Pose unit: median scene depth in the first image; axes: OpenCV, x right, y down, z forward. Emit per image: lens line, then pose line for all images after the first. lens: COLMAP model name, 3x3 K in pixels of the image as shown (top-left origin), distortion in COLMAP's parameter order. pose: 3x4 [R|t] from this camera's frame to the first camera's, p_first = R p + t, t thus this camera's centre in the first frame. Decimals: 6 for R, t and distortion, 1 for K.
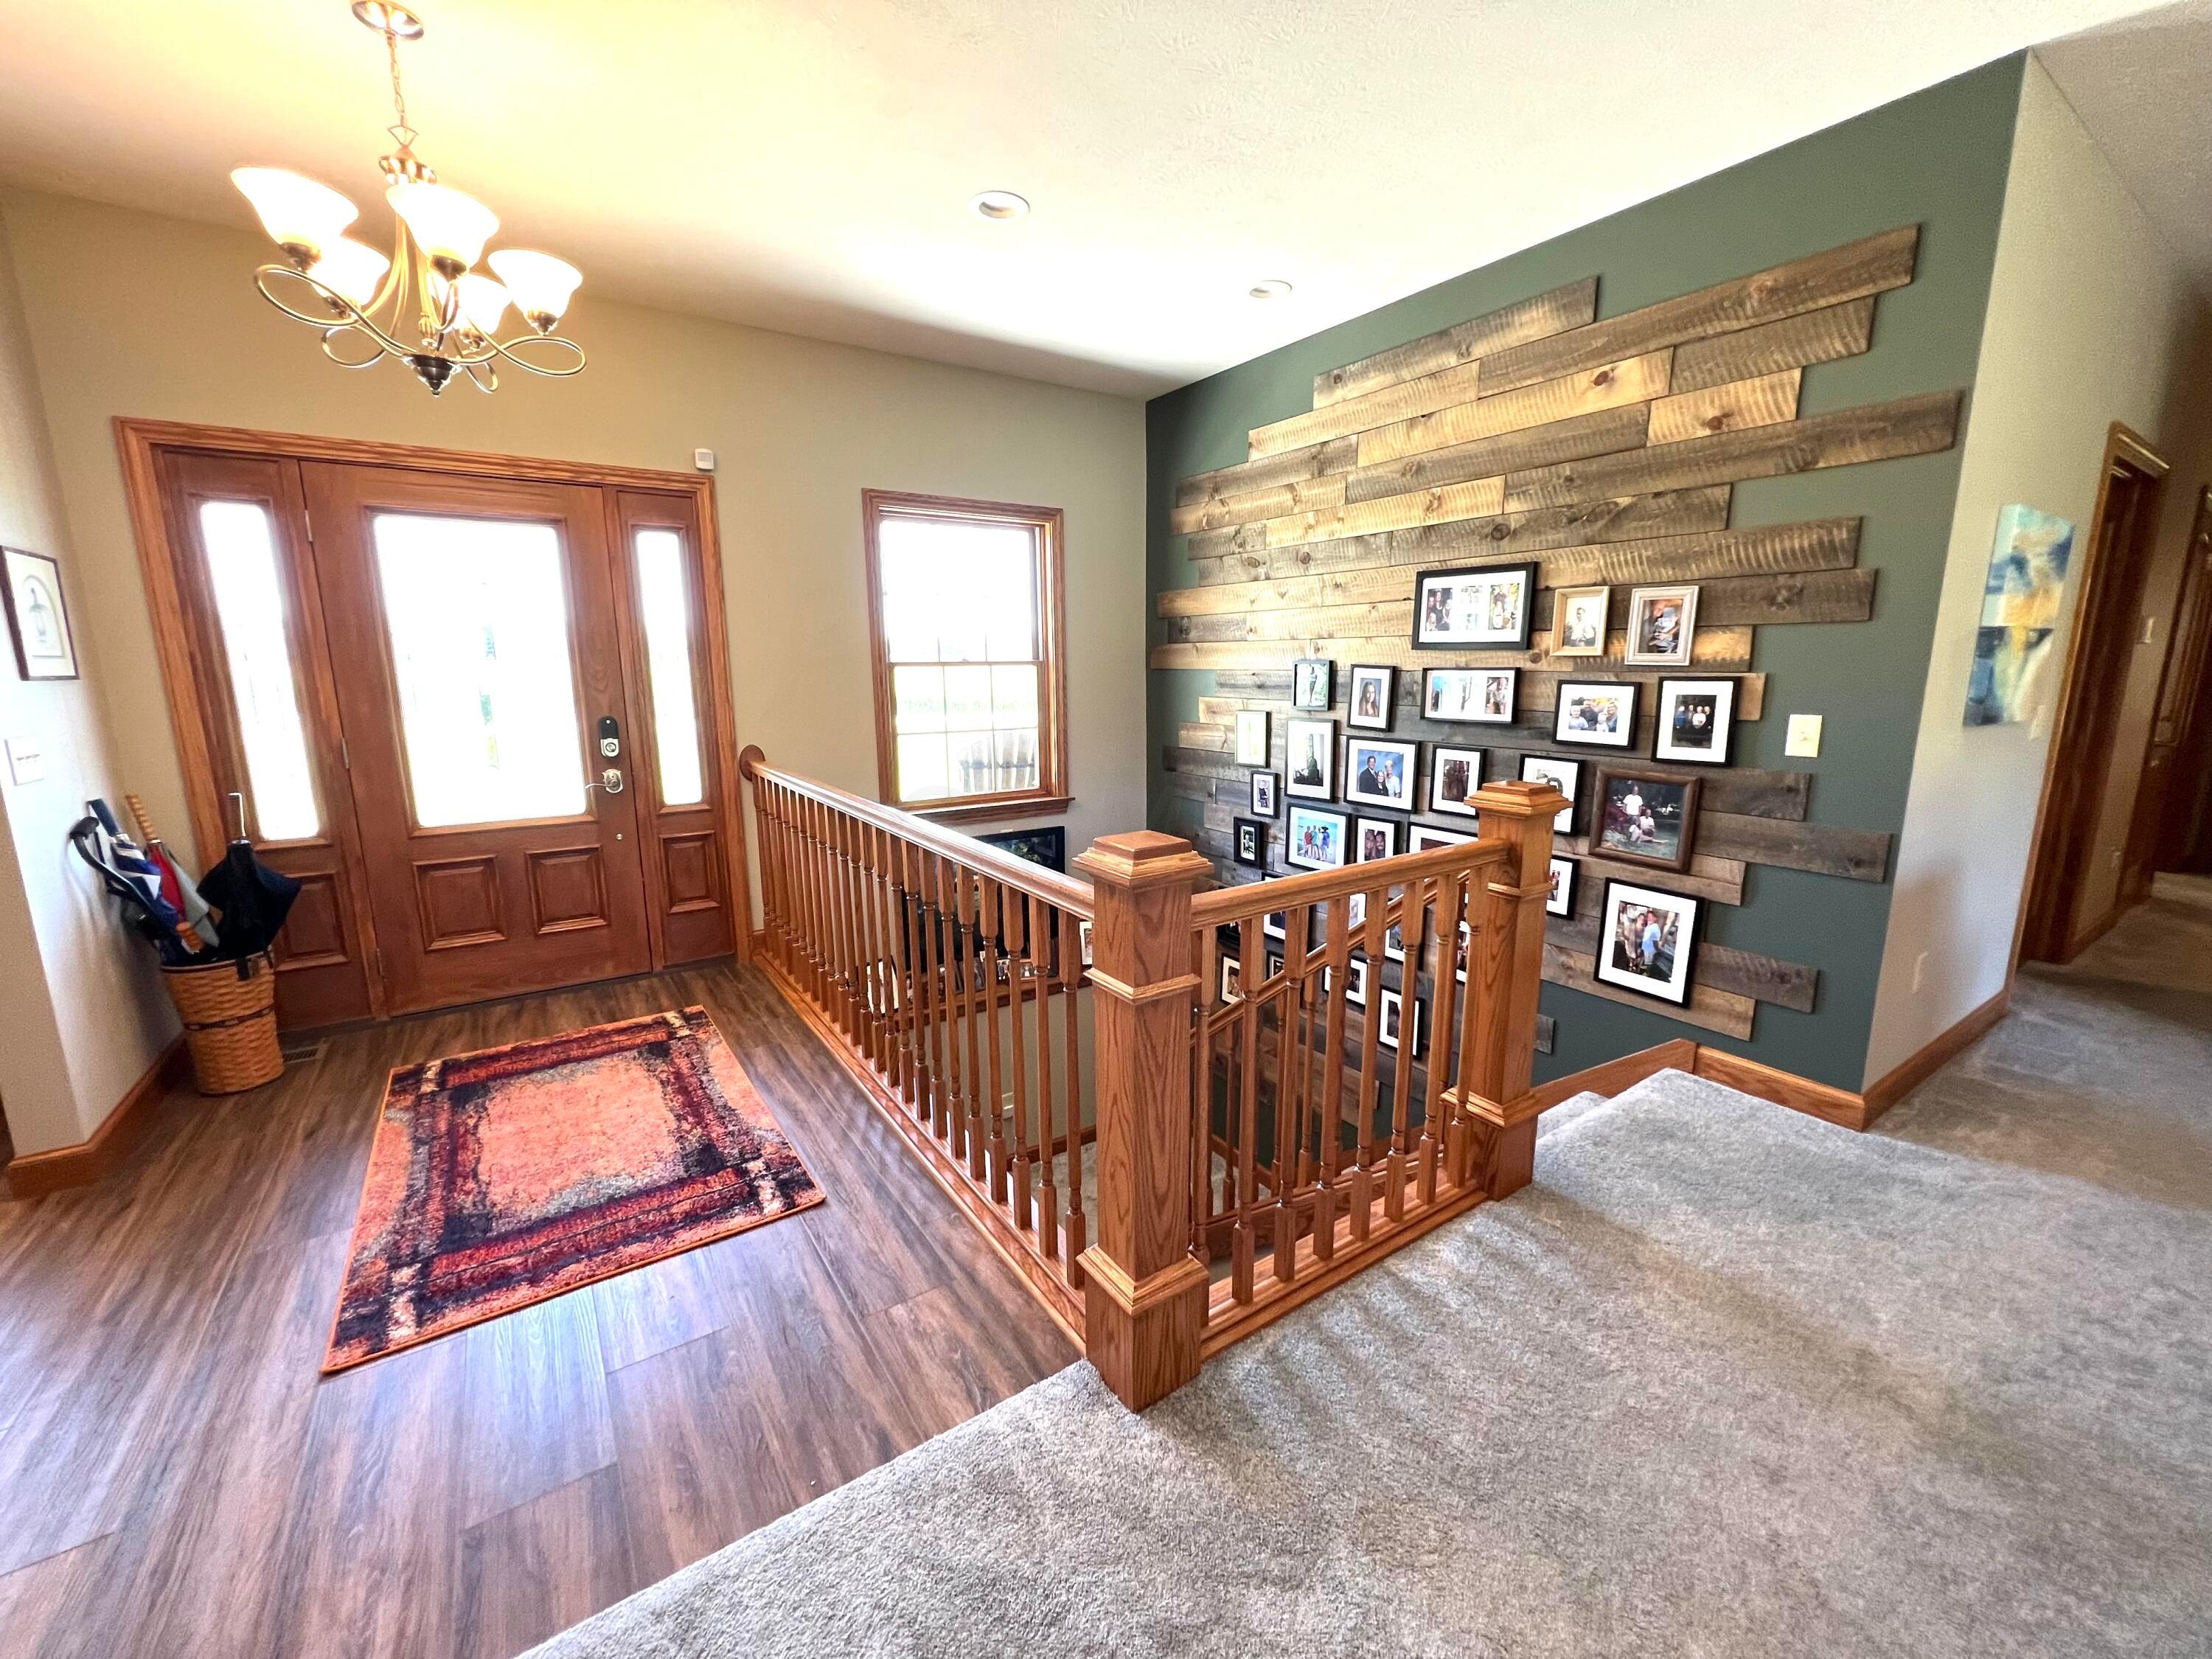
lens RADIAL K [[884.1, 0, 1103.9], [0, 884.1, 829.8], [0, 0, 1]] dist [-0.001730, 0.000109]
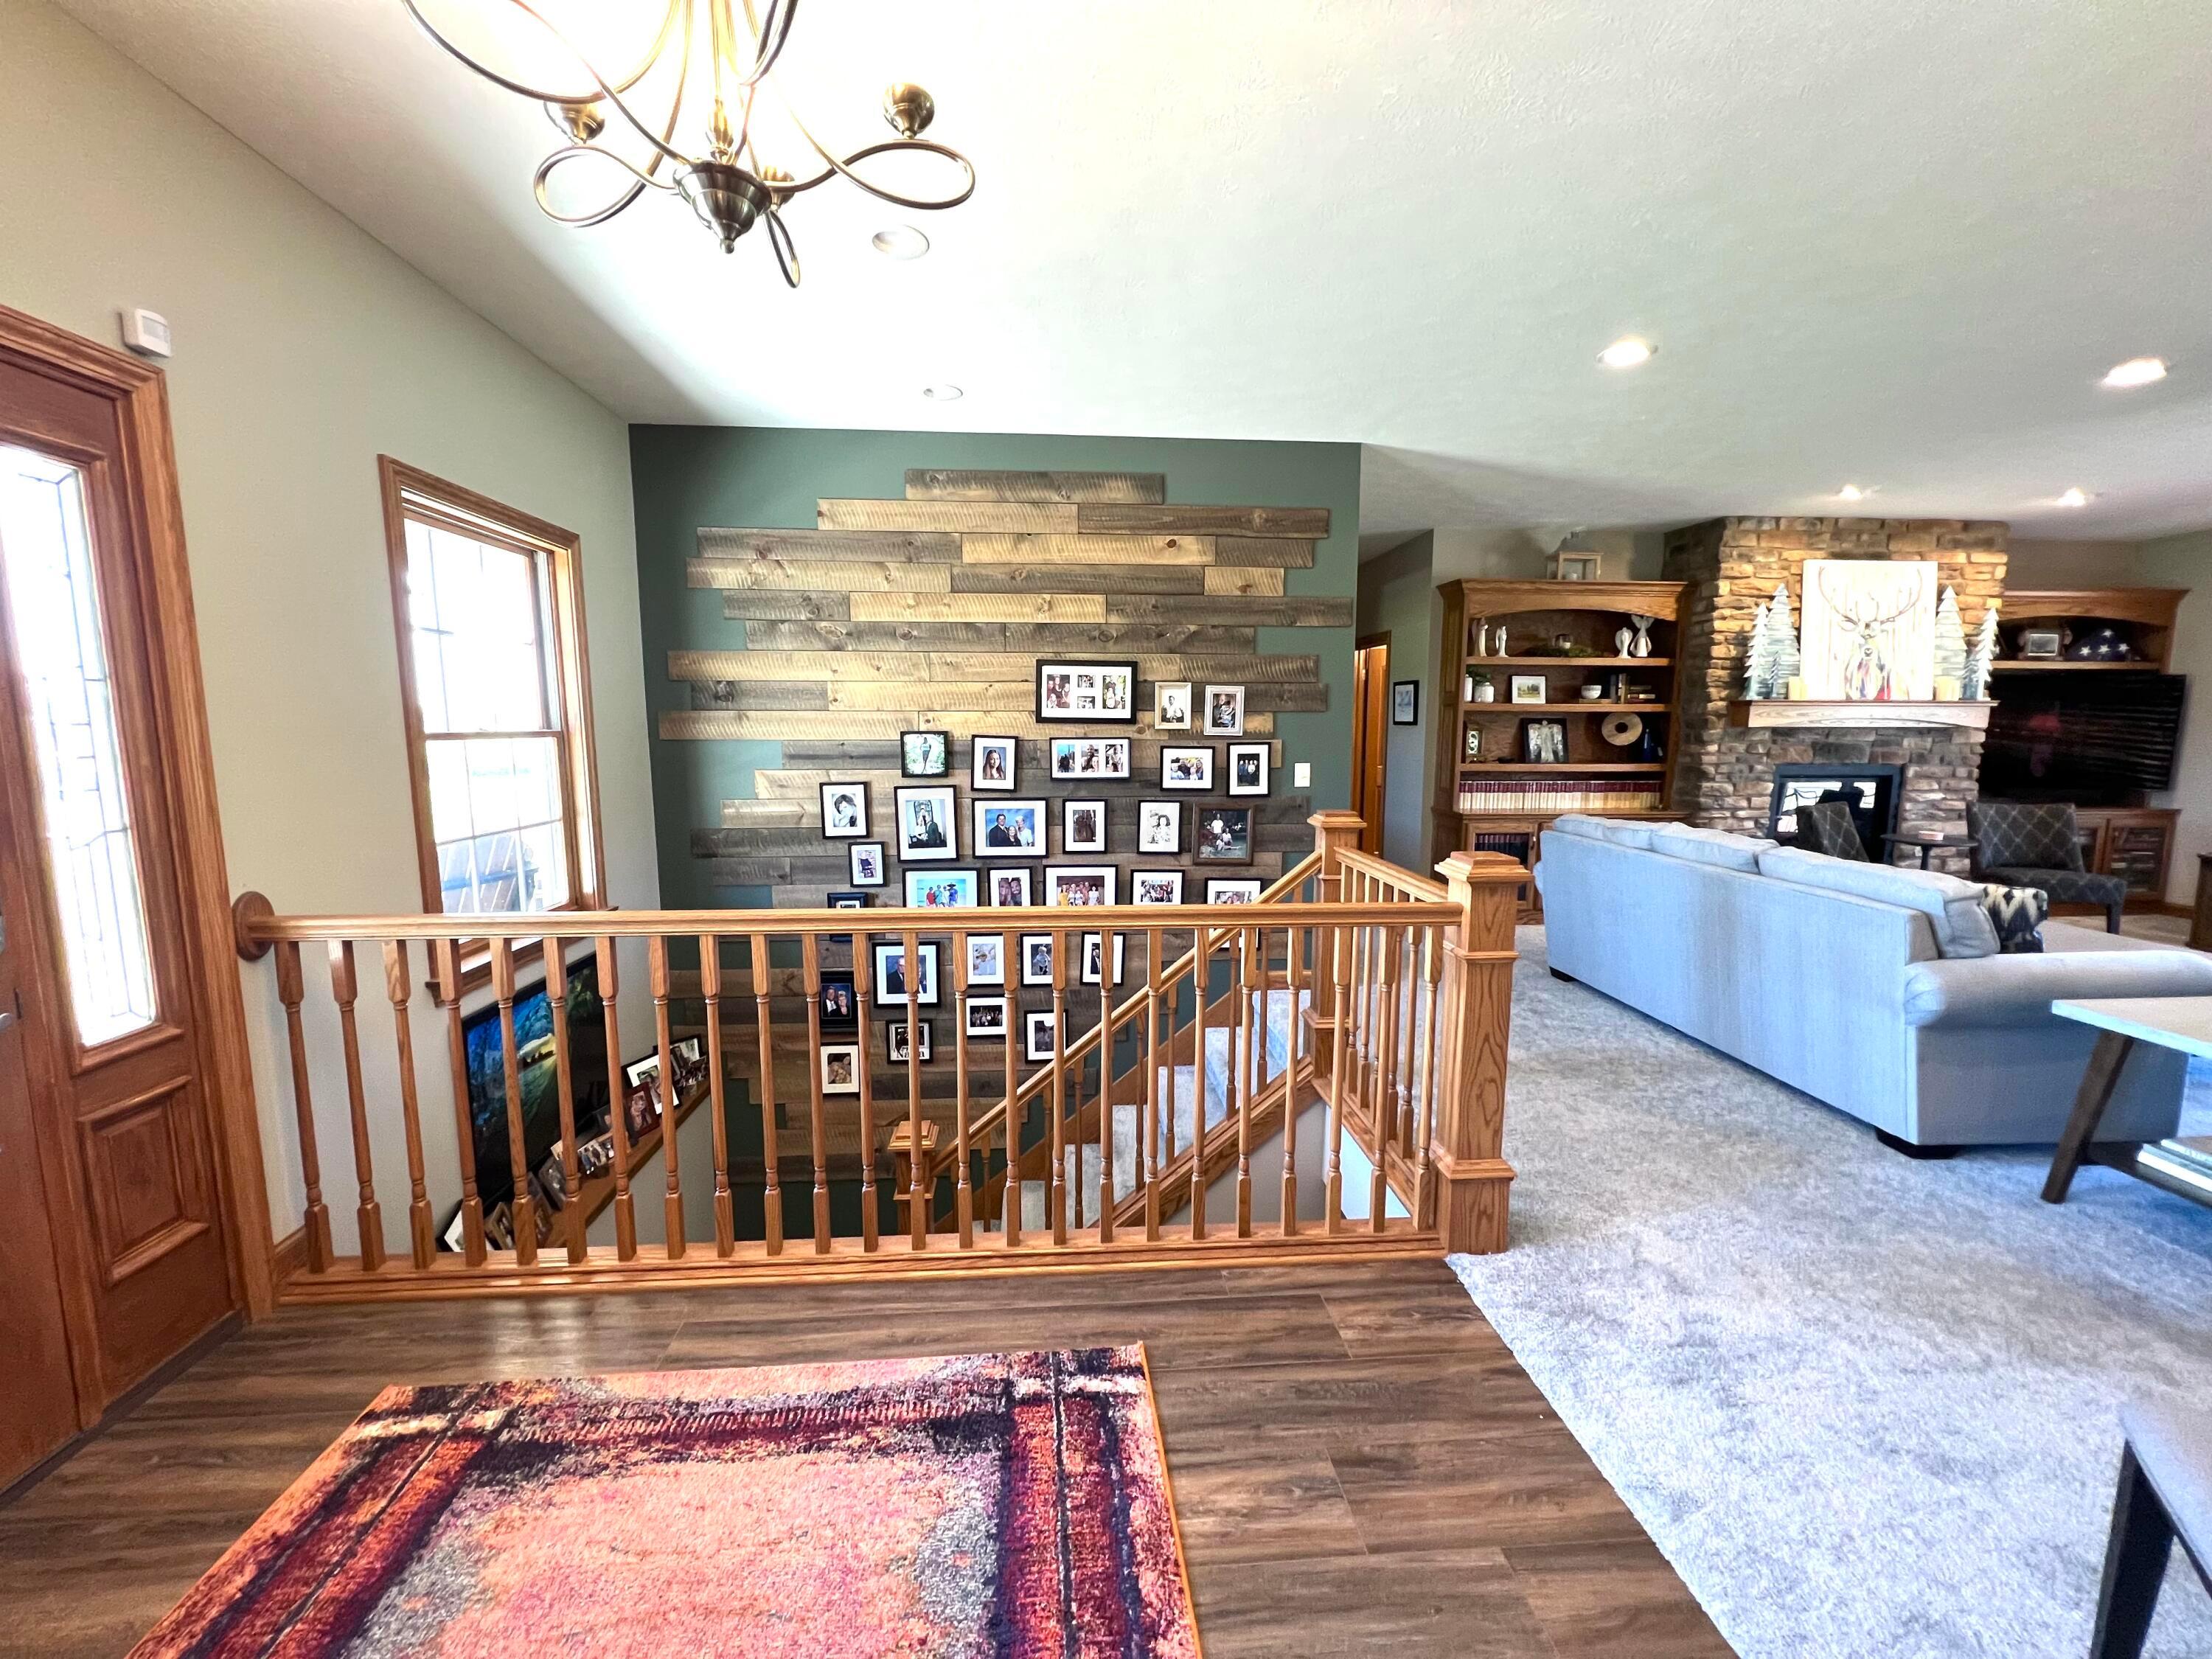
lens RADIAL K [[884.1, 0, 1097.3], [0, 884.1, 829.9], [0, 0, 1]] dist [-0.001730, 0.000109]
pose [[0.497078, -0.096930, 0.862275, -0.677675], [0.159265, 0.987050, 0.019144, -0.070792], [-0.852964, 0.127814, 0.506079, 0.345118]]
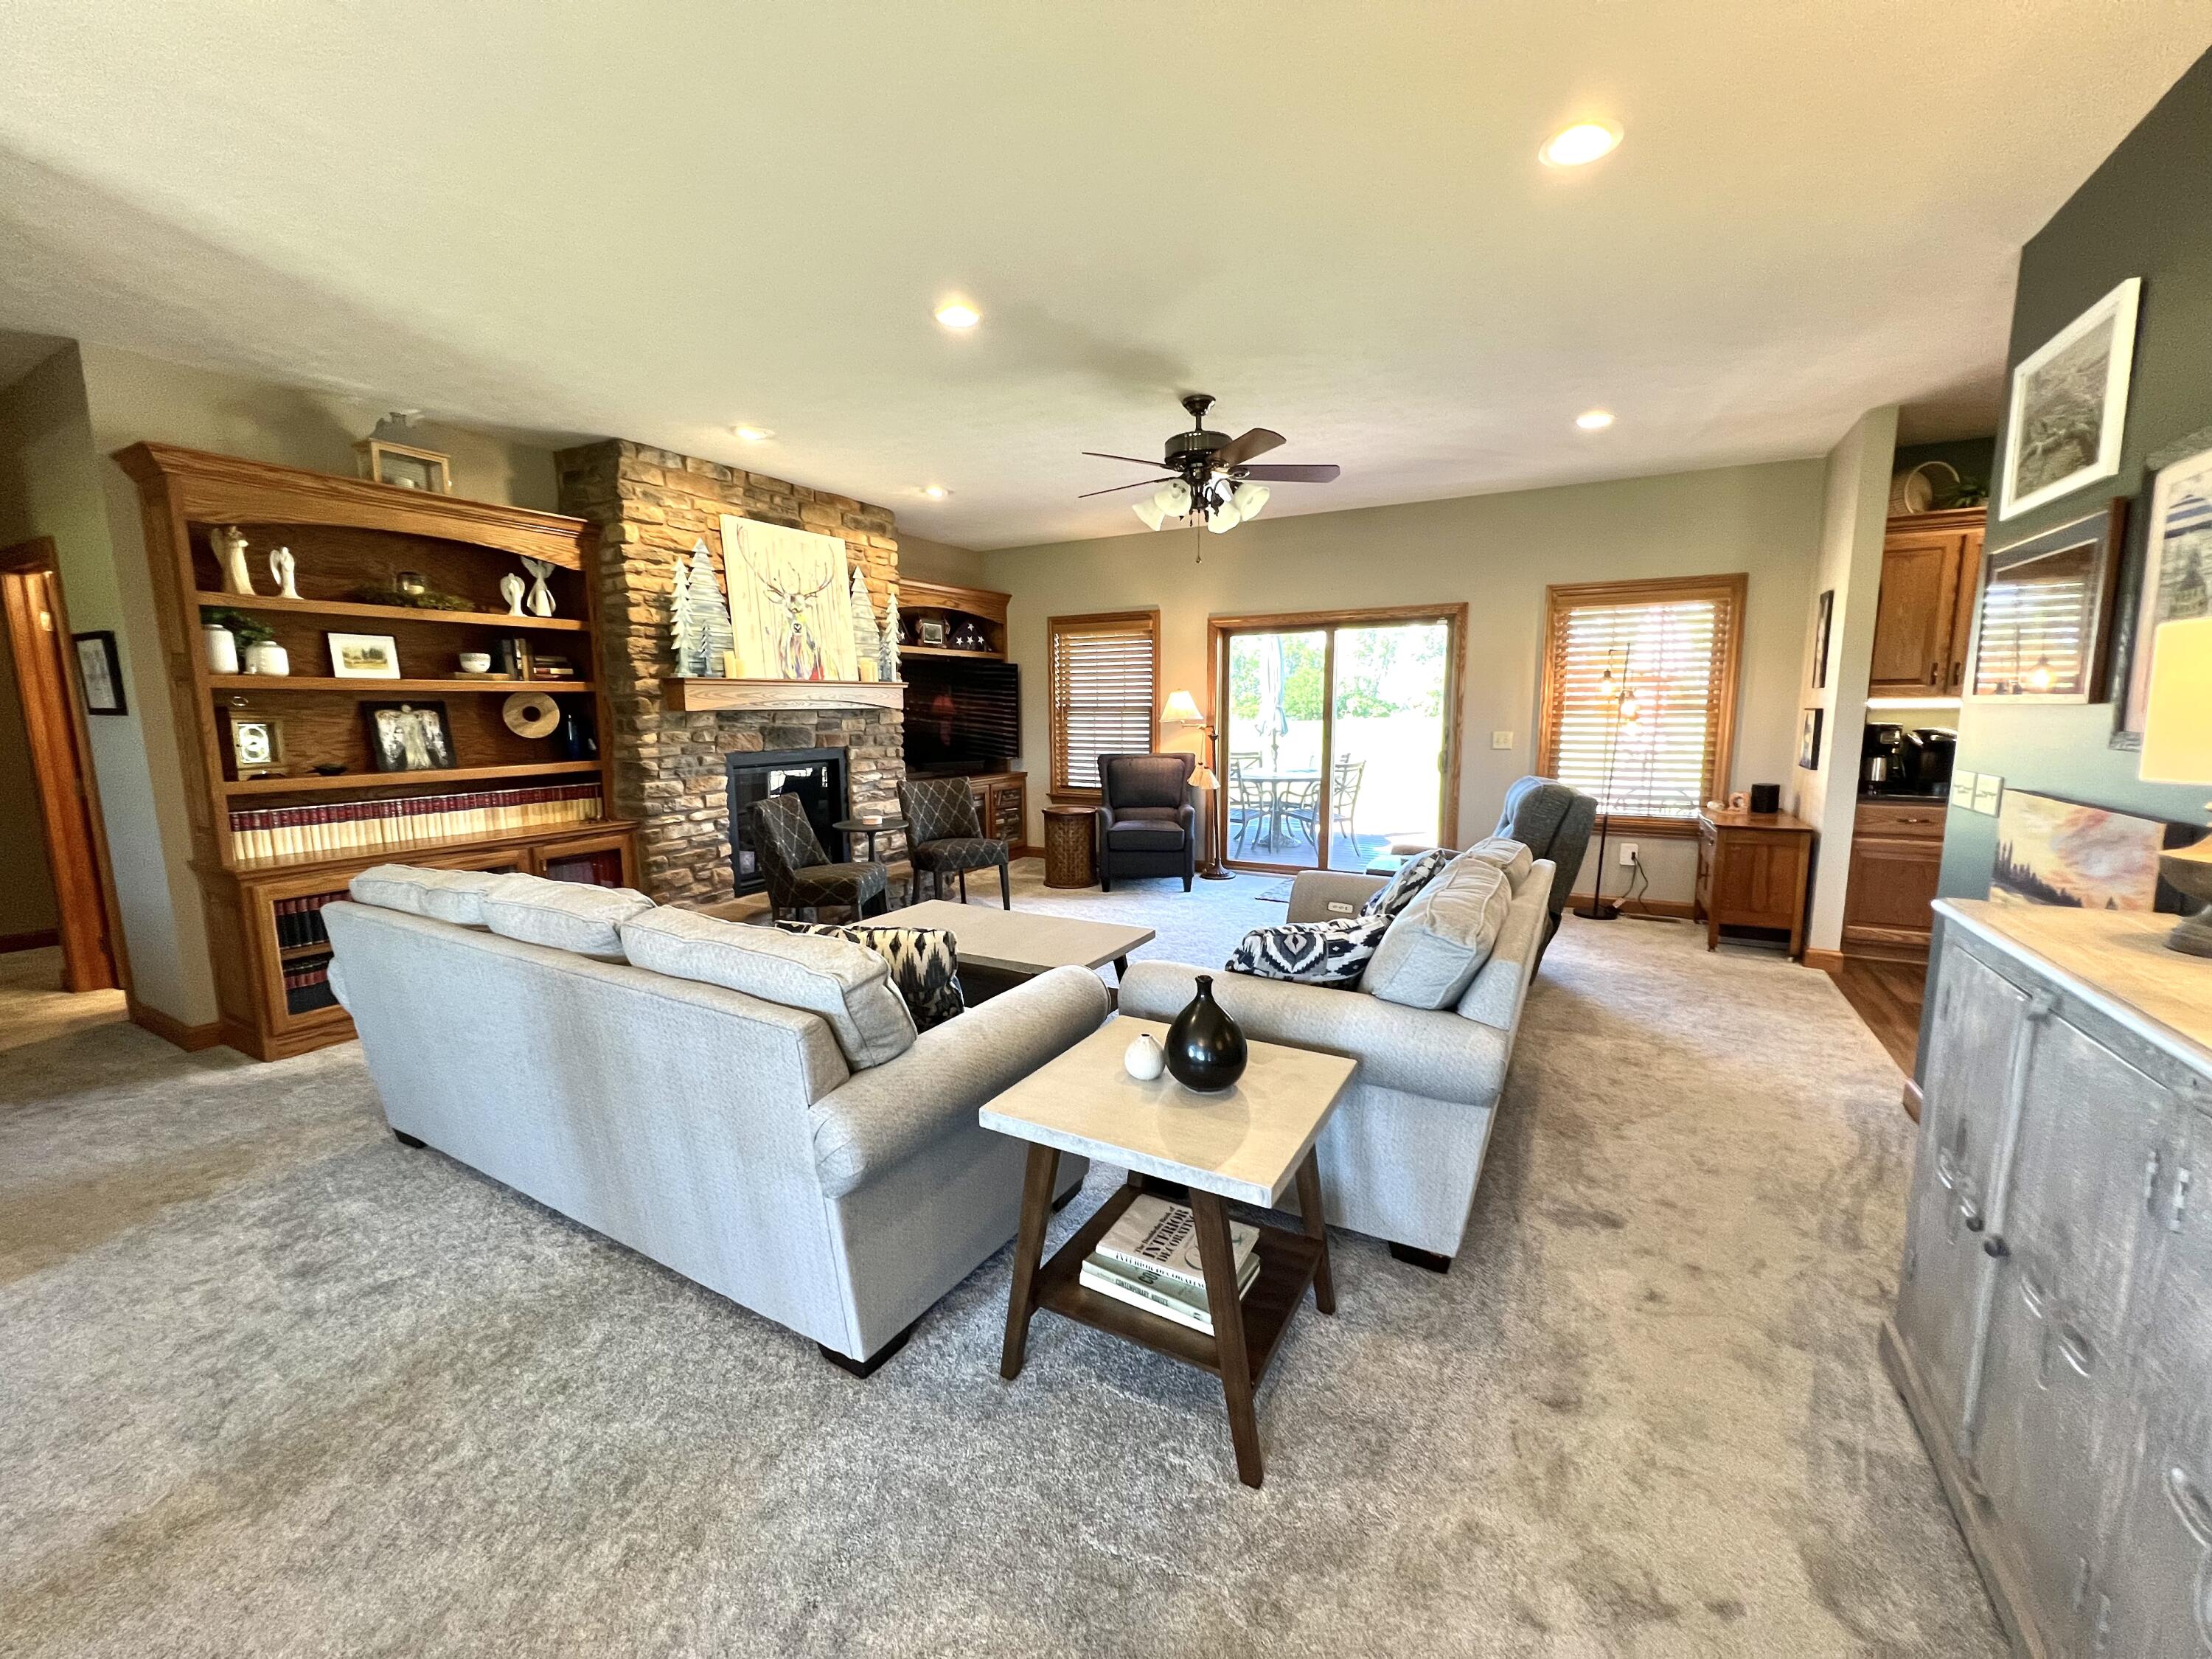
lens RADIAL K [[884.1, 0, 1106.2], [0, 884.1, 829.1], [0, 0, 1]] dist [-0.001730, 0.000109]
pose [[-0.453777, -0.115967, 0.883537, -0.129179], [0.178294, 0.959632, 0.217525, -0.040948], [-0.873096, 0.256237, -0.414783, 0.163478]]
